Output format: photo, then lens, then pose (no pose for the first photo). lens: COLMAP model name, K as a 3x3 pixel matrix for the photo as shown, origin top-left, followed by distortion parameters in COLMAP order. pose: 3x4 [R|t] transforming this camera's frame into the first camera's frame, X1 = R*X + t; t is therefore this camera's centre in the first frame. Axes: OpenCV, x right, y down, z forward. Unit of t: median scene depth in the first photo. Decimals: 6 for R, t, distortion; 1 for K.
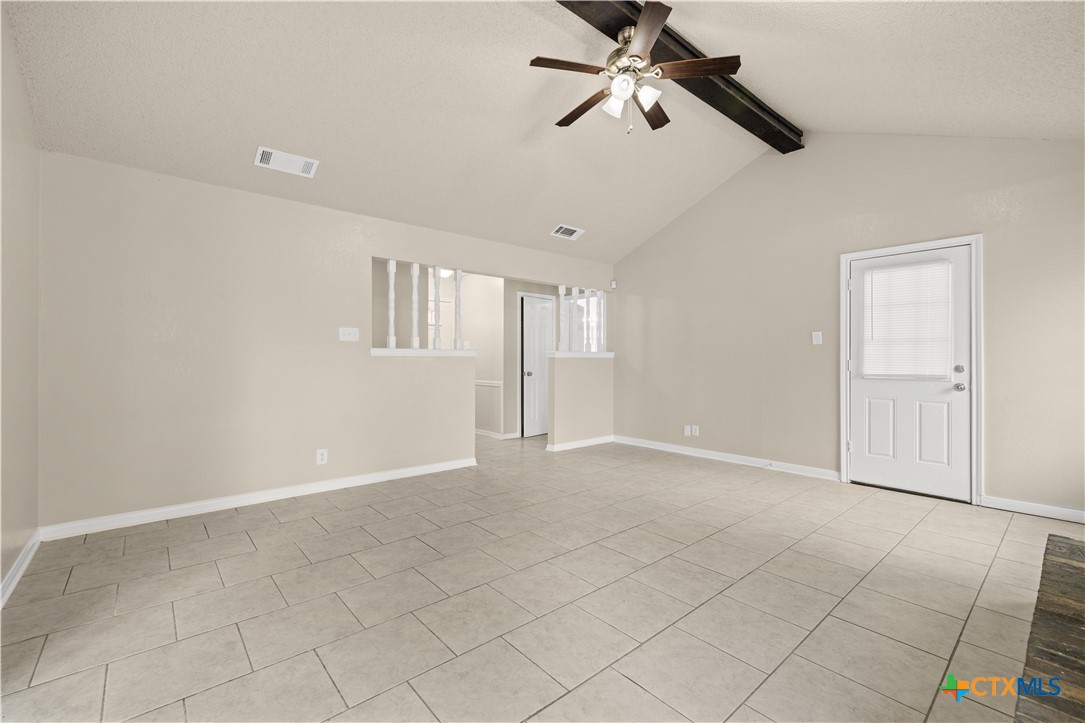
lens RADIAL K [[461.4, 0, 535.9], [0, 461.4, 355.9], [0, 0, 1]] dist [0.001095, 0.000395]
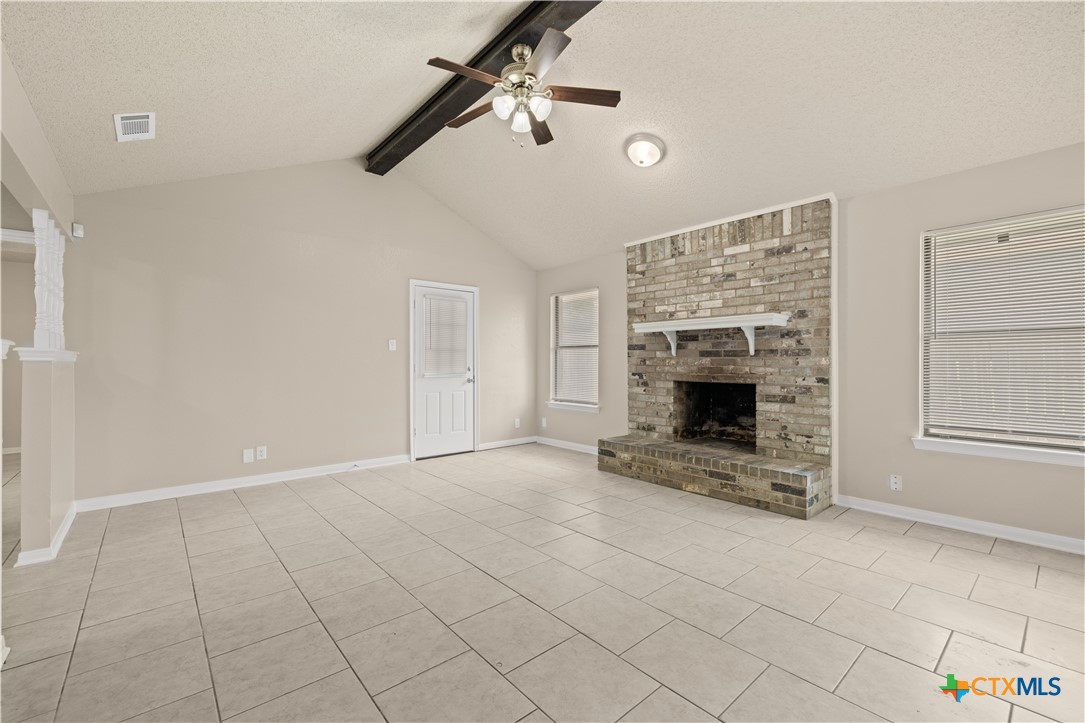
lens RADIAL K [[456.1, 0, 536.4], [0, 456.1, 362.5], [0, 0, 1]] dist [0.000217, 0.000399]
pose [[-0.003012, -0.001776, 0.999994, -0.671850], [-0.003640, 0.999992, 0.001765, 0.002148], [-0.999989, -0.003635, -0.003019, 0.781634]]
